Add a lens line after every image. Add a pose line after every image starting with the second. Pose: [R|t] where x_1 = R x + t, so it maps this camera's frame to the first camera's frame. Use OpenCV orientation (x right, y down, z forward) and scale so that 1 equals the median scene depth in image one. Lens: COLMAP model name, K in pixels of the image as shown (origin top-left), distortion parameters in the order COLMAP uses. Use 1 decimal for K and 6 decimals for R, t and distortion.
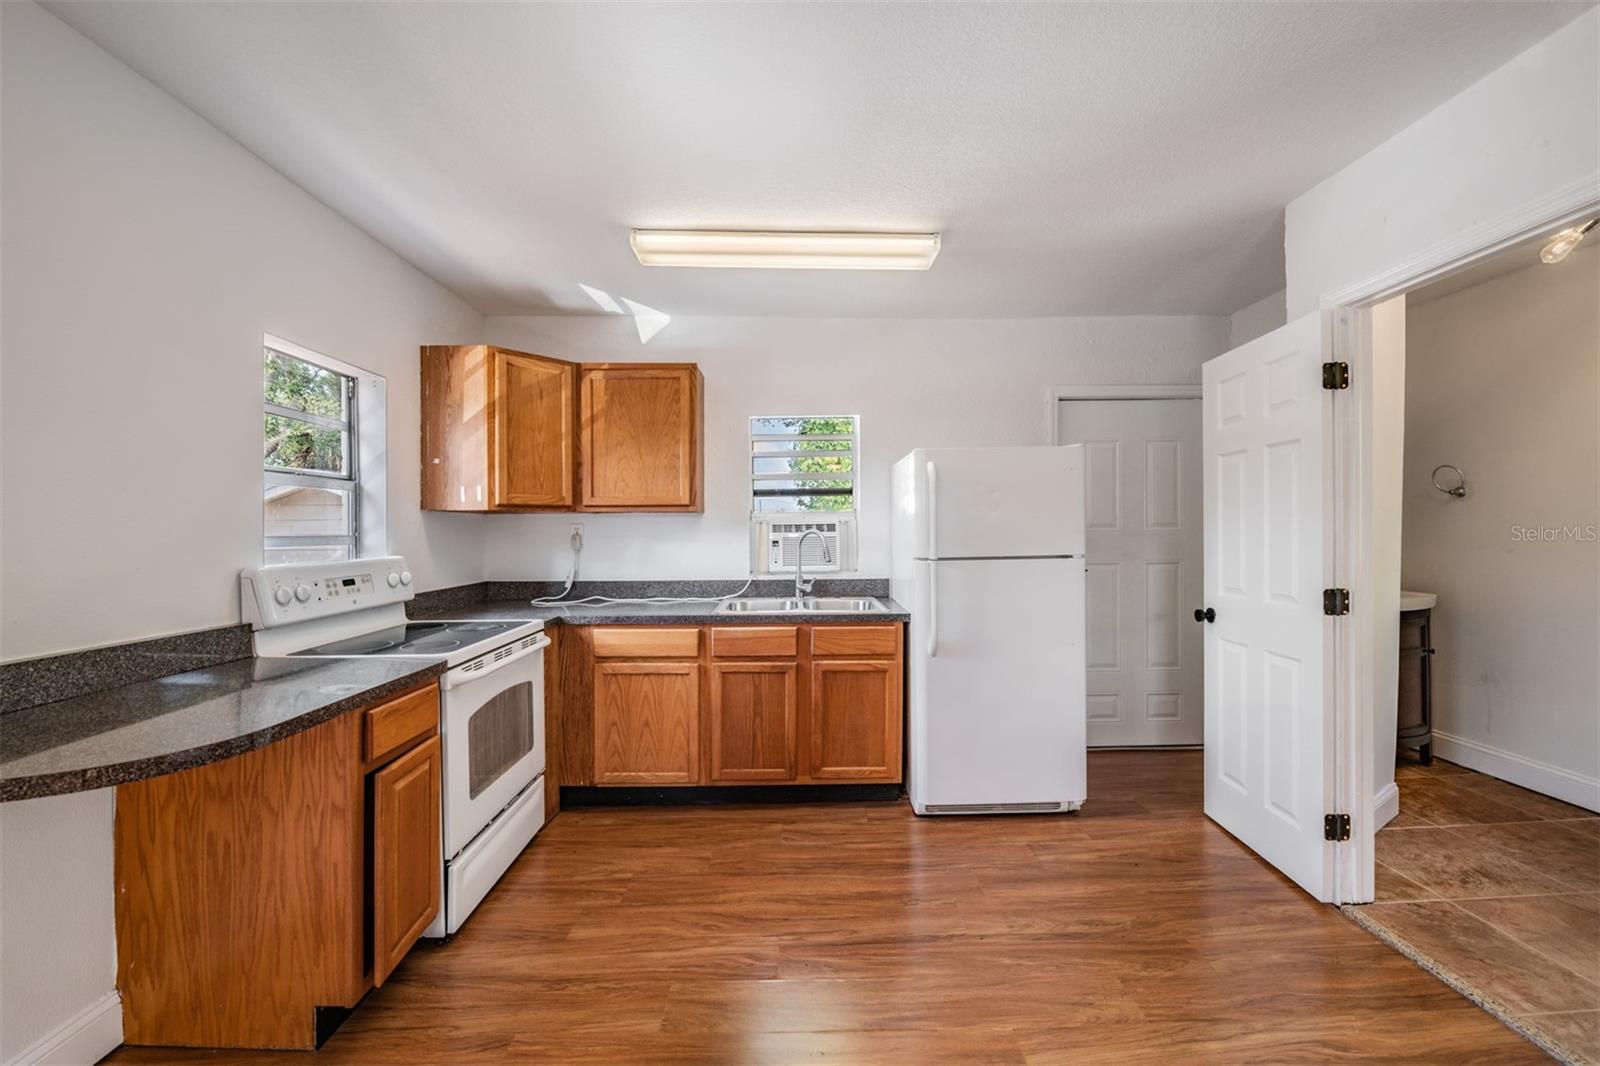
lens RADIAL K [[631.3, 0, 800.6], [0, 631.3, 543.6], [0, 0, 1]] dist [-0.000165, -0.005451]
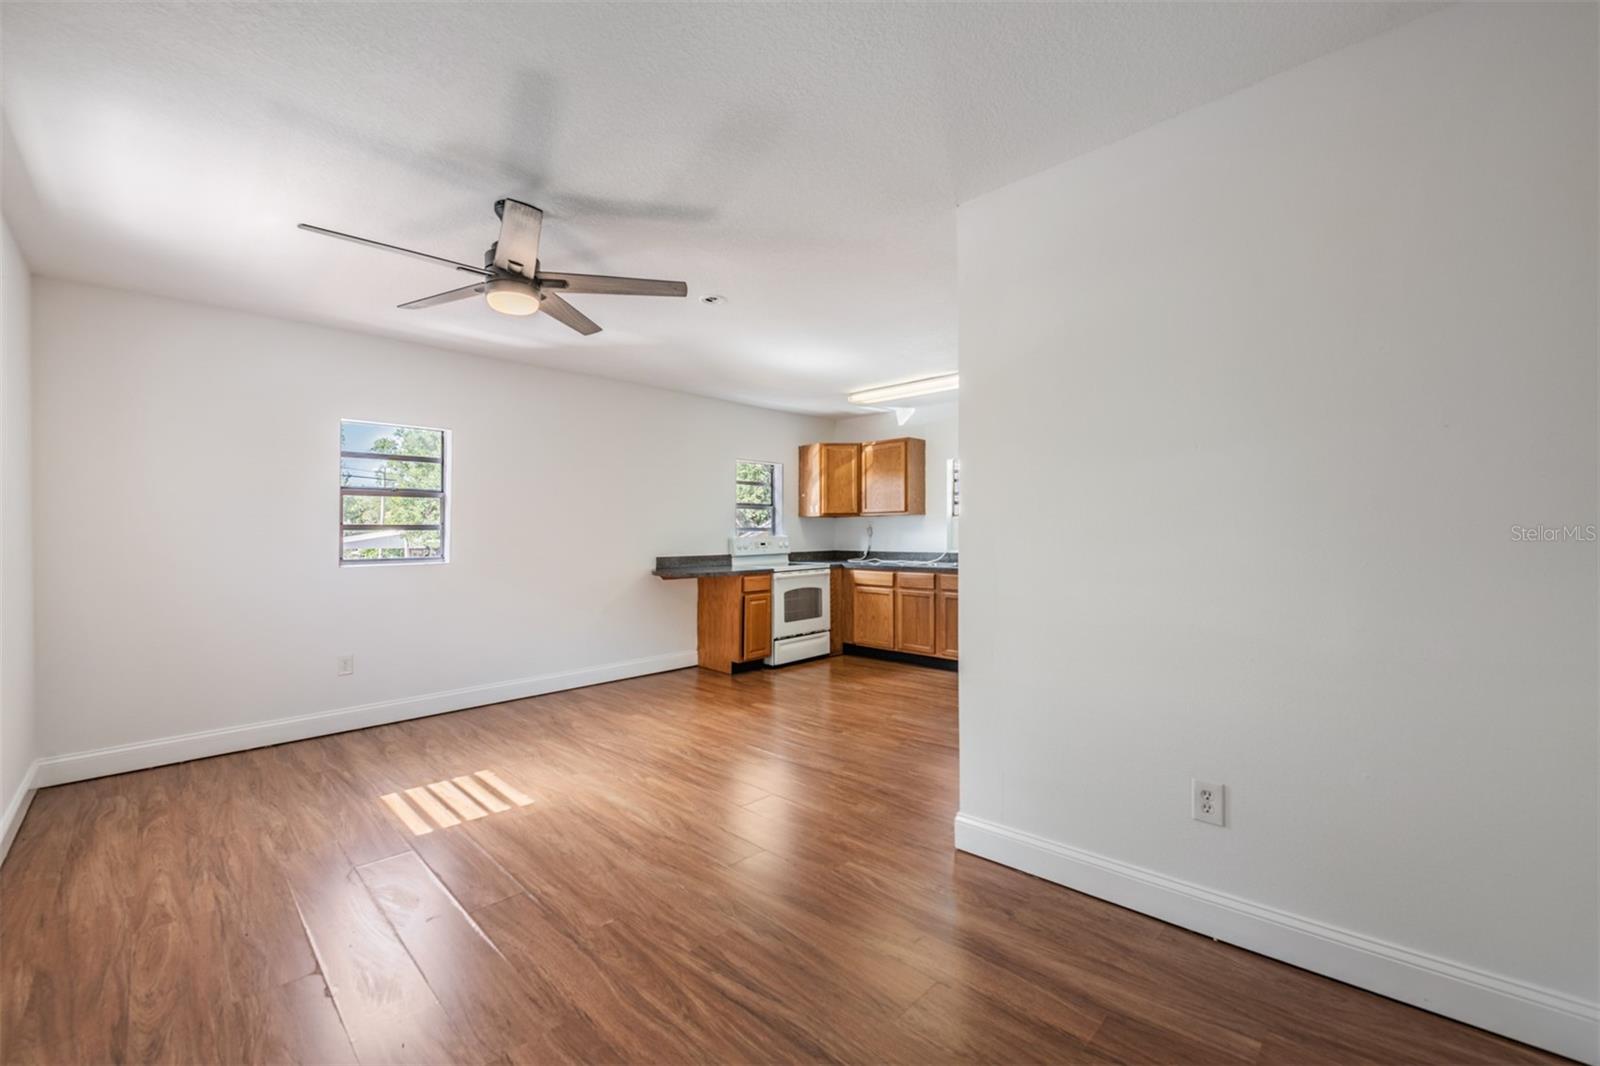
lens RADIAL K [[642.5, 0, 800.8], [0, 642.5, 539.9], [0, 0, 1]] dist [-0.000450, -0.006353]
pose [[0.707240, 0.011747, -0.706876, 1.101639], [-0.013791, 0.999901, 0.002819, 0.027329], [0.706839, 0.007755, 0.707332, -0.687740]]
